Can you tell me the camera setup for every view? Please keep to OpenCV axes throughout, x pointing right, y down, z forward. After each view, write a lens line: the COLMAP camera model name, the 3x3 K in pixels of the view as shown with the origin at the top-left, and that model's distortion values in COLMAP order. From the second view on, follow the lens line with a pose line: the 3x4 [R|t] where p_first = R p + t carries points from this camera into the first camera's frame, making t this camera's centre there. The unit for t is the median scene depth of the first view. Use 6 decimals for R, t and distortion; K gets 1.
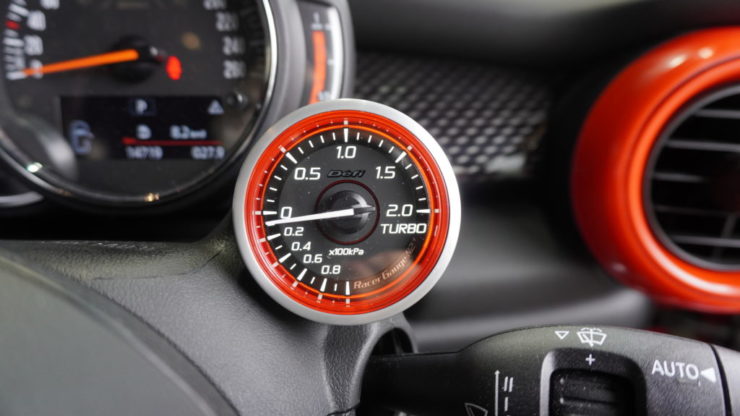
lens RADIAL K [[520.8, 0, 365.6], [0, 520.8, 205.4], [0, 0, 1]] dist [0.002858, 0.001026]
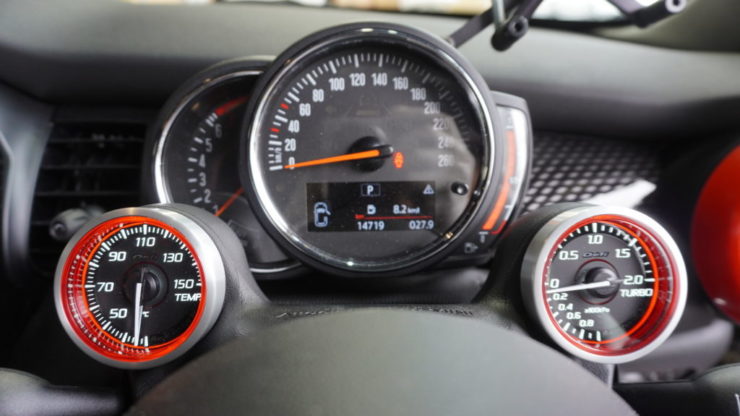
lens RADIAL K [[520.8, 0, 374.7], [0, 520.8, 210.0], [0, 0, 1]] dist [0.002858, 0.001026]
pose [[0.999515, -0.017116, 0.026014, -0.670429], [0.017948, 0.999324, -0.032093, -0.147319], [-0.025447, 0.032544, 0.999146, -0.403340]]
